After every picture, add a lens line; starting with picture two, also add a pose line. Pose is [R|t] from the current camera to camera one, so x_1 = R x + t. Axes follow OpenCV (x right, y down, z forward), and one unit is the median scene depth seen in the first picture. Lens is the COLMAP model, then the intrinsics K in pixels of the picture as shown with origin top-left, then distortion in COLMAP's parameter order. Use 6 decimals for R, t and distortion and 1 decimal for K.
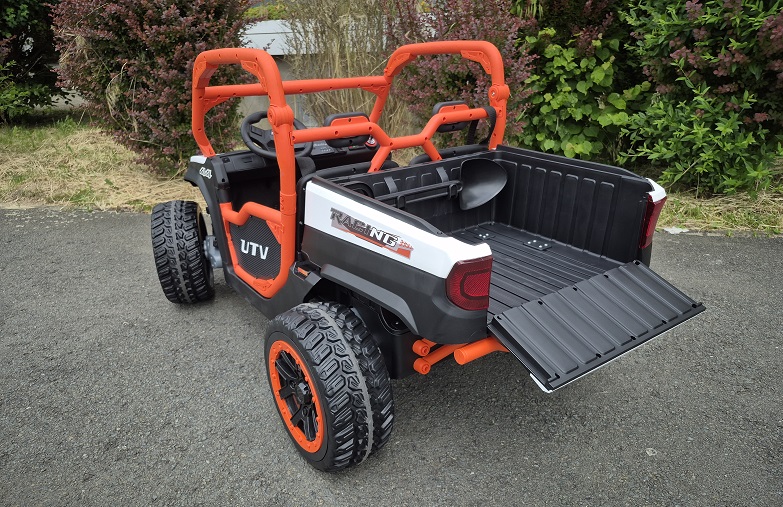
lens RADIAL K [[529.5, 0, 391.5], [0, 529.5, 253.5], [0, 0, 1]] dist [-0.001724, 0.001353]
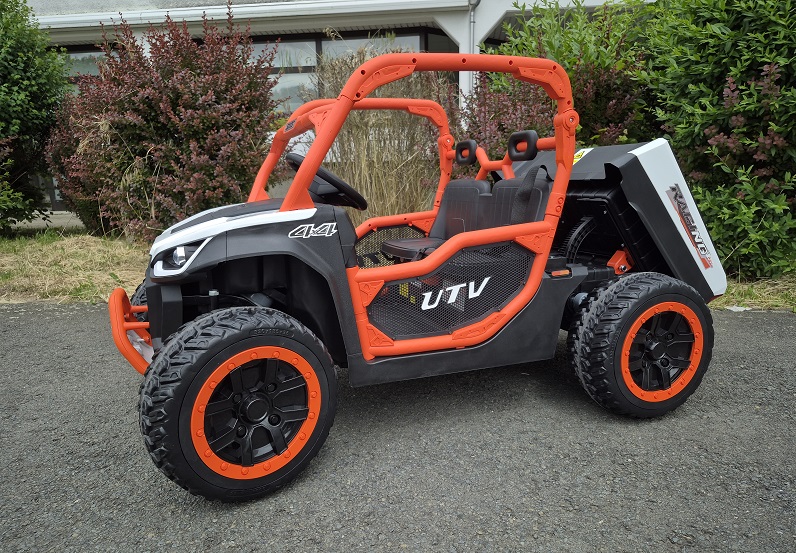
lens RADIAL K [[513.3, 0, 398.0], [0, 513.3, 276.5], [0, 0, 1]] dist [0.065971, -0.069657]
pose [[0.996595, -0.001103, 0.082445, -0.140853], [0.017208, 0.980672, -0.194899, 0.063061], [-0.080636, 0.195654, 0.977352, 0.089658]]
